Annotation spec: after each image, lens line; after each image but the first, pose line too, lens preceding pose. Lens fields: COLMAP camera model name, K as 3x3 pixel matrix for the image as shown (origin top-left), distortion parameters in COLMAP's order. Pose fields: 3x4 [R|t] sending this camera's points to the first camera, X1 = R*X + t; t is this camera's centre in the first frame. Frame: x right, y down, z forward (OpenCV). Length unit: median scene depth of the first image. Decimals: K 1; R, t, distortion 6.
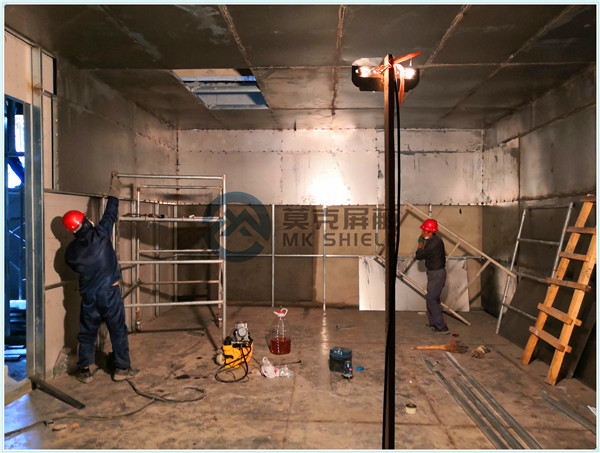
lens RADIAL K [[470.2, 0, 298.3], [0, 470.2, 229.5], [0, 0, 1]] dist [-0.003300, 0.028779]
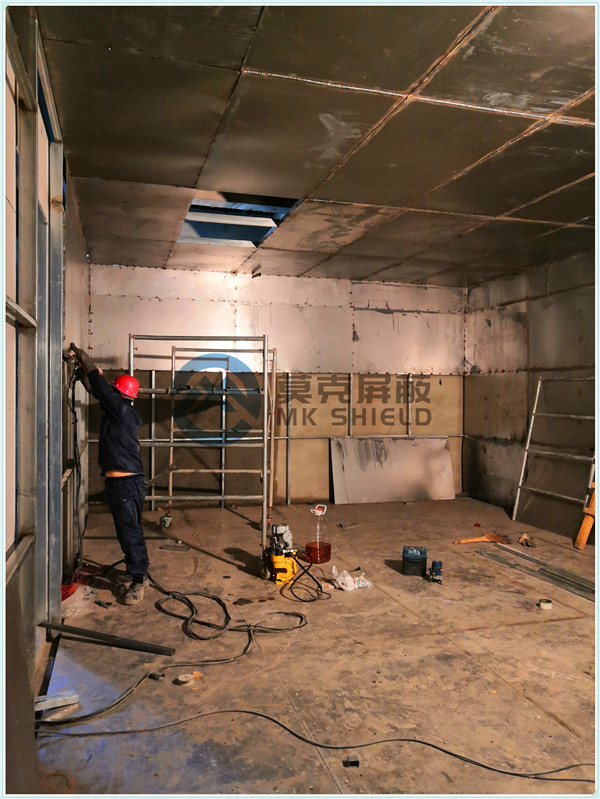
lens RADIAL K [[628.0, 0, 294.4], [0, 628.0, 394.7], [0, 0, 1]] dist [-0.002726, 0.006298]
pose [[0.942981, 0.000419, 0.332846, -0.489149], [0.004459, 0.999894, -0.013891, -0.002322], [-0.332817, 0.014584, 0.942879, 0.021642]]
